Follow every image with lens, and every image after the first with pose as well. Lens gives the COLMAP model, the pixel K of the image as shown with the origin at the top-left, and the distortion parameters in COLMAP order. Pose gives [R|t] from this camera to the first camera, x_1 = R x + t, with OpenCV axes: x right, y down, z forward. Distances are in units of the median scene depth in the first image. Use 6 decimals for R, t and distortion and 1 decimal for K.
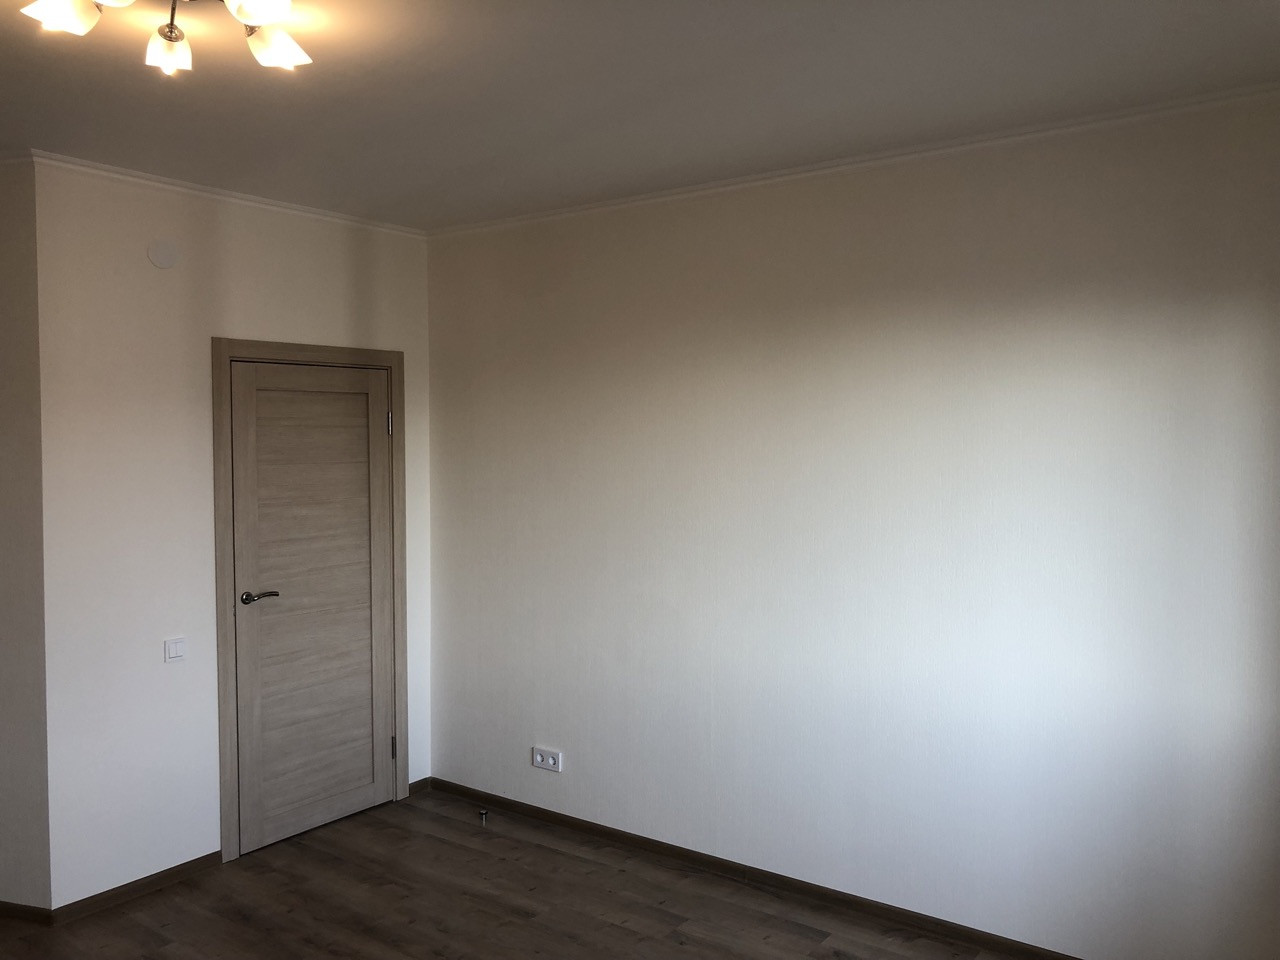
lens RADIAL K [[1055.0, 0, 646.3], [0, 1055.0, 479.1], [0, 0, 1]] dist [0.008126, -0.002945]
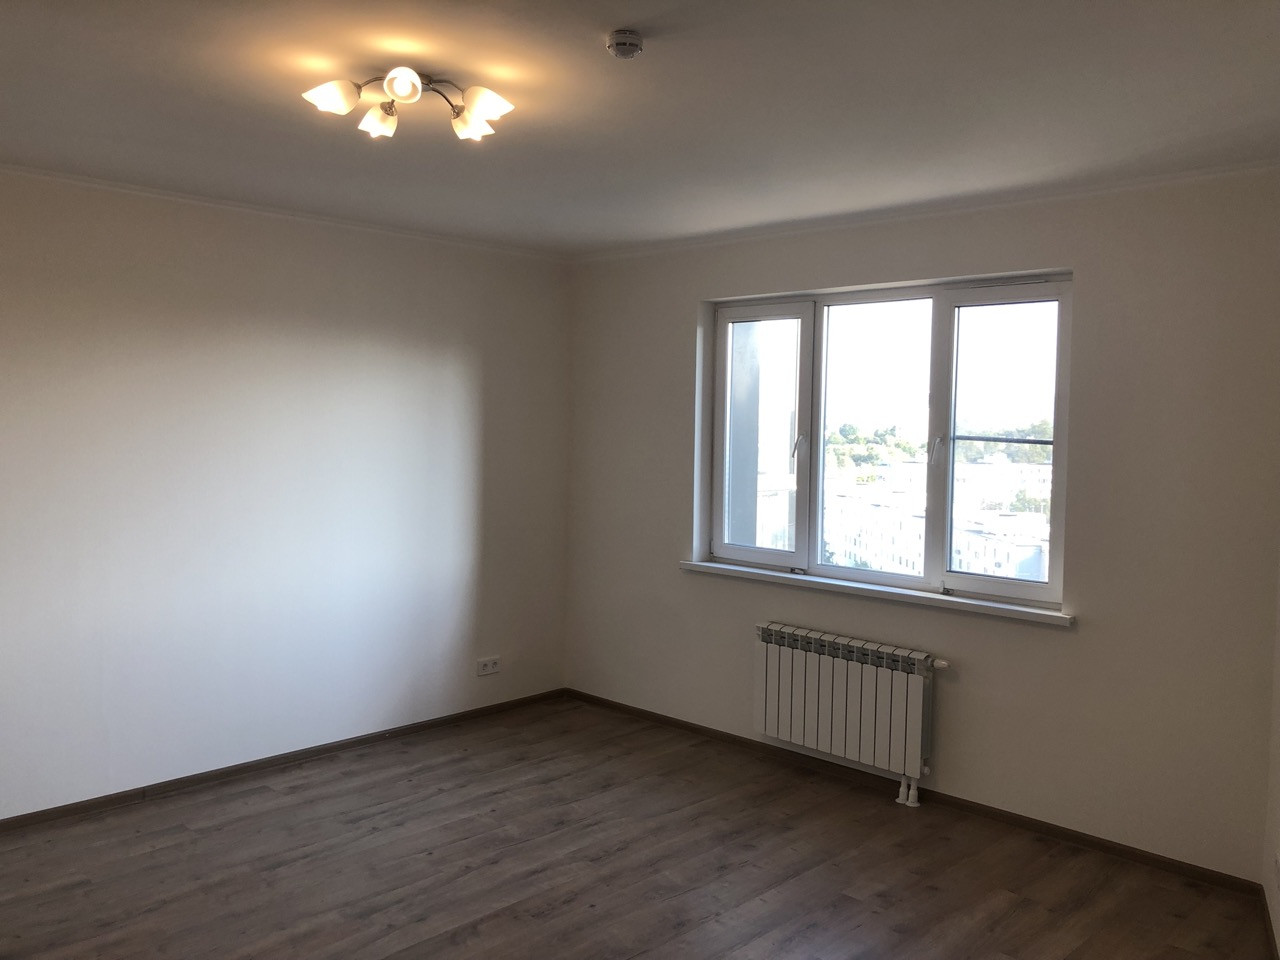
lens RADIAL K [[1055.0, 0, 647.1], [0, 1055.0, 482.7], [0, 0, 1]] dist [0.008126, -0.002945]
pose [[0.141705, -0.059896, 0.988095, -0.805698], [0.027609, 0.998019, 0.056538, -0.011917], [-0.989524, 0.019269, 0.143078, 0.245024]]
